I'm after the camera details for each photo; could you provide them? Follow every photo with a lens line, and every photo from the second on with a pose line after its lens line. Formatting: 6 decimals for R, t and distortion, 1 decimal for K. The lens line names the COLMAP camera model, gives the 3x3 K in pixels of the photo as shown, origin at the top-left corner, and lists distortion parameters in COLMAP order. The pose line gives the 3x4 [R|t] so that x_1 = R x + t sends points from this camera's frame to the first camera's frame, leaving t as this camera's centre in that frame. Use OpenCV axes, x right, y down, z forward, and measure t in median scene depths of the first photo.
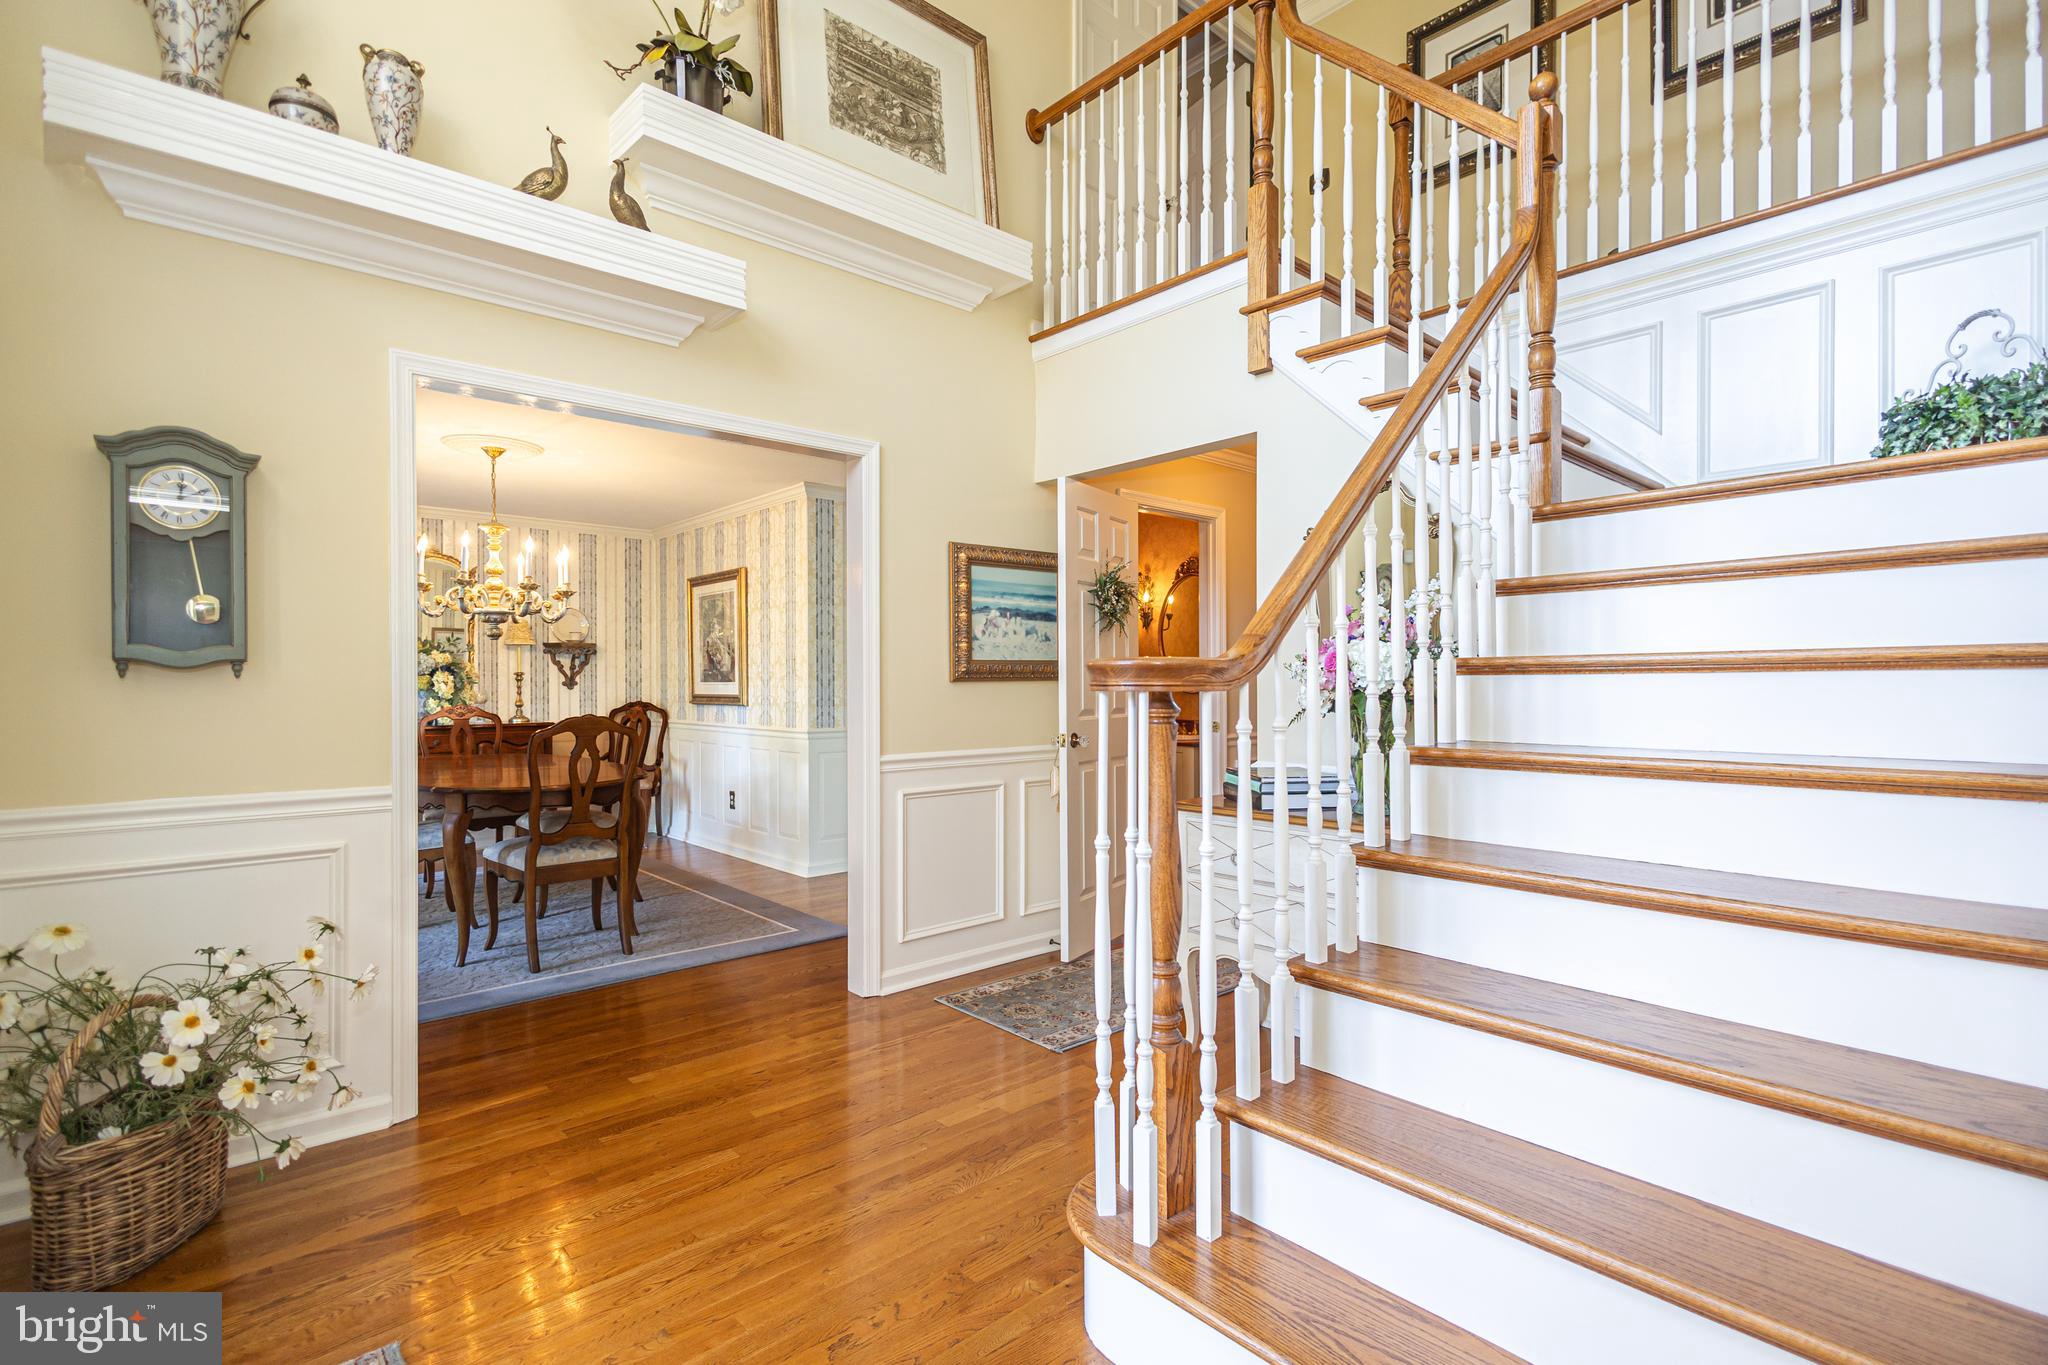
lens RADIAL K [[949.2, 0, 1024.0], [0, 949.2, 682.5], [0, 0, 1]] dist [0.000576, -0.000554]
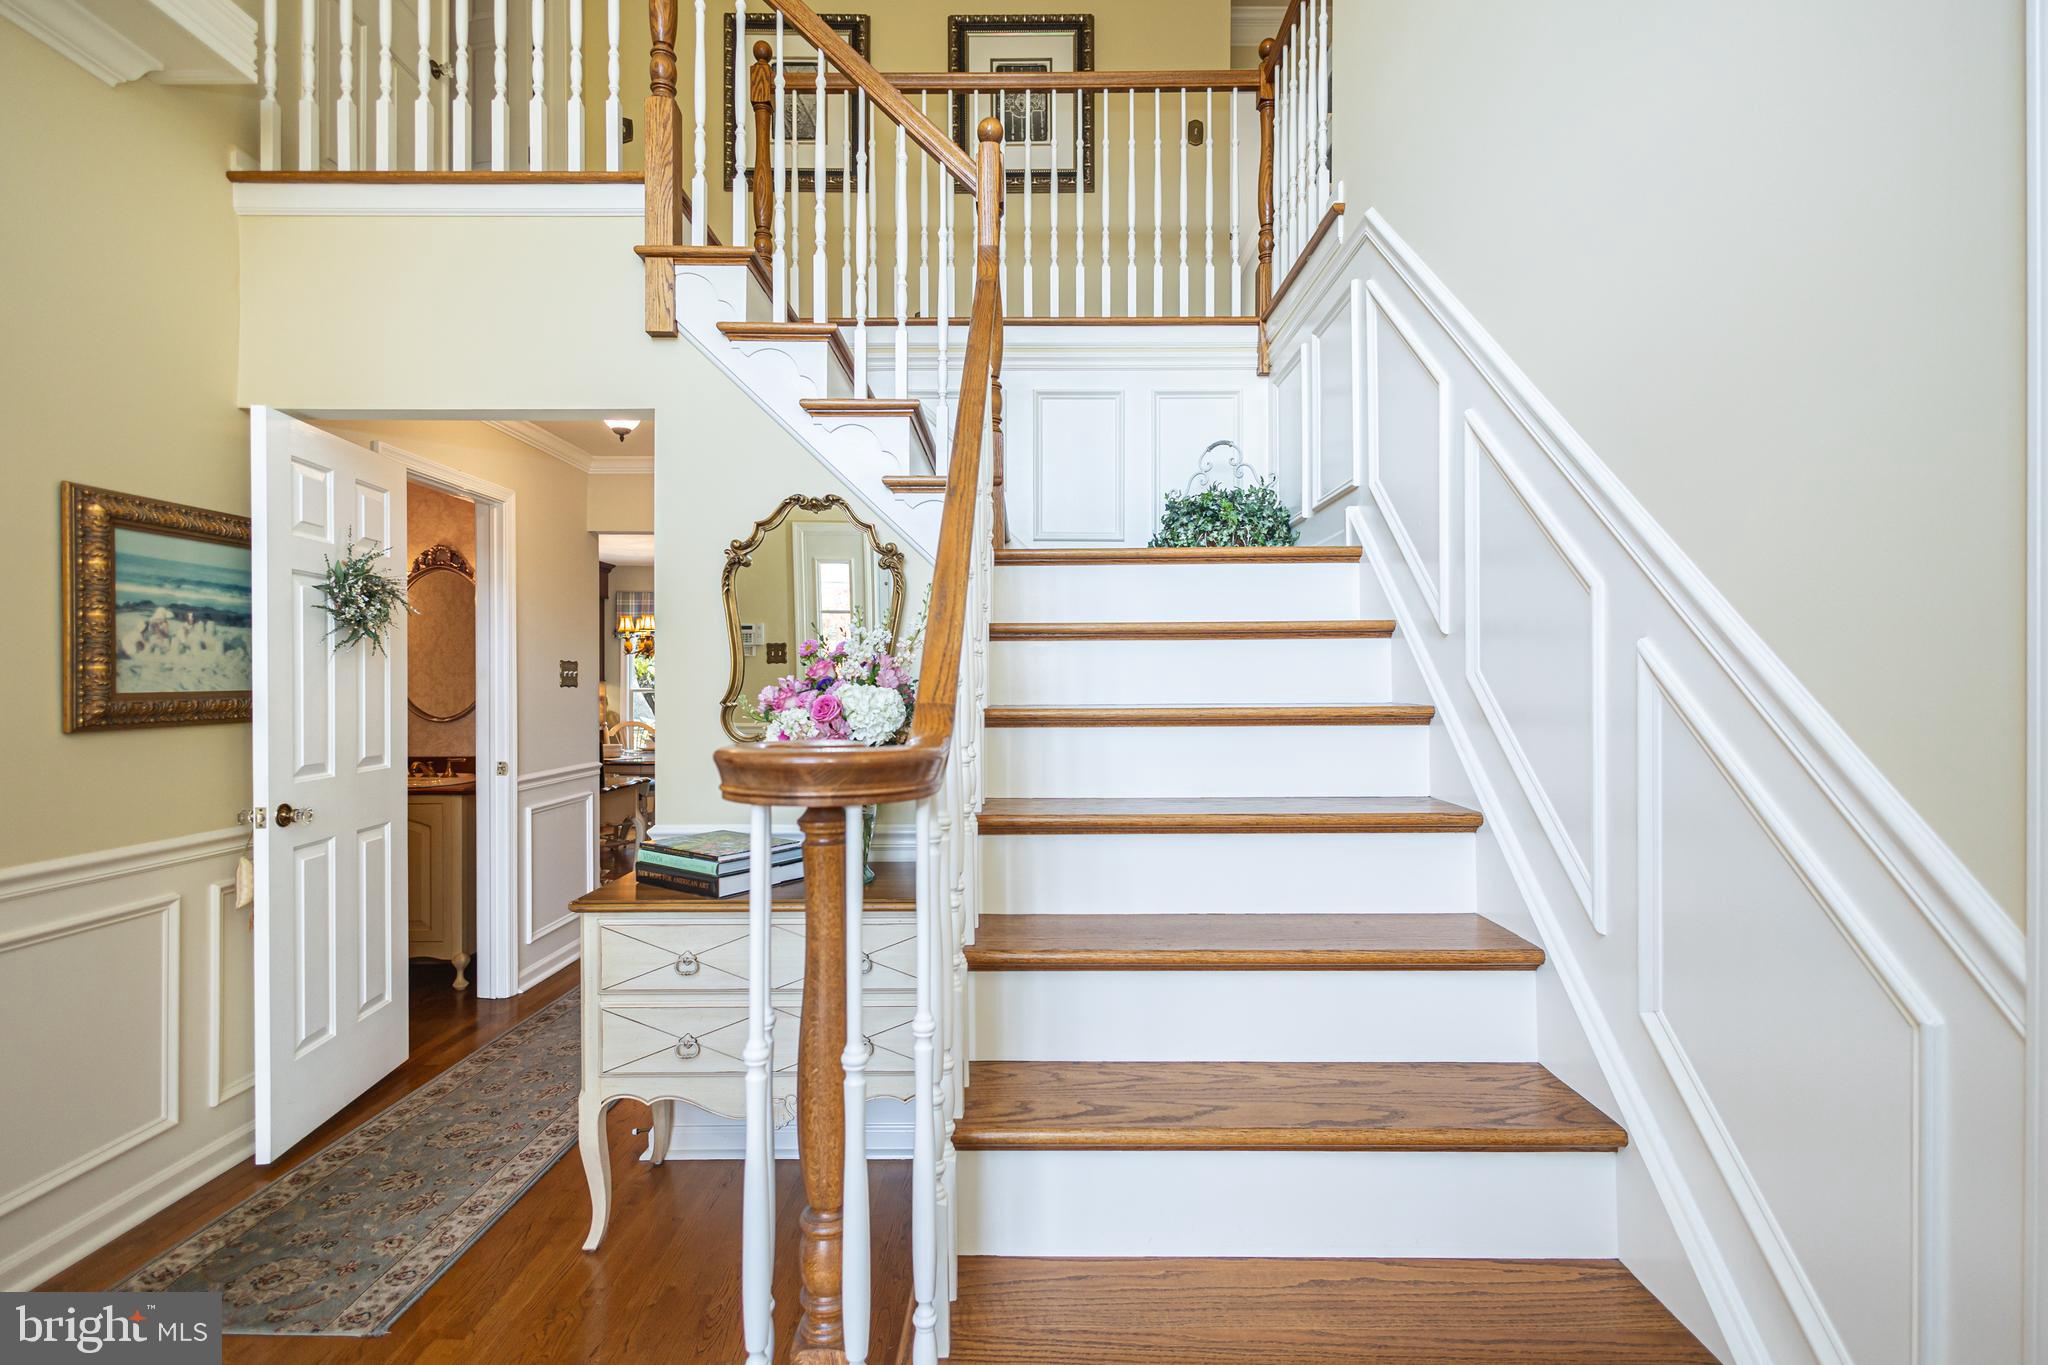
lens RADIAL K [[930.7, 0, 1024.0], [0, 930.7, 685.7], [0, 0, 1]] dist [0.012748, -0.000139]
pose [[0.672974, 0.000796, 0.739666, -0.114087], [0.000267, 0.999999, -0.001320, -0.029455], [-0.739666, 0.001086, 0.672973, 0.226625]]
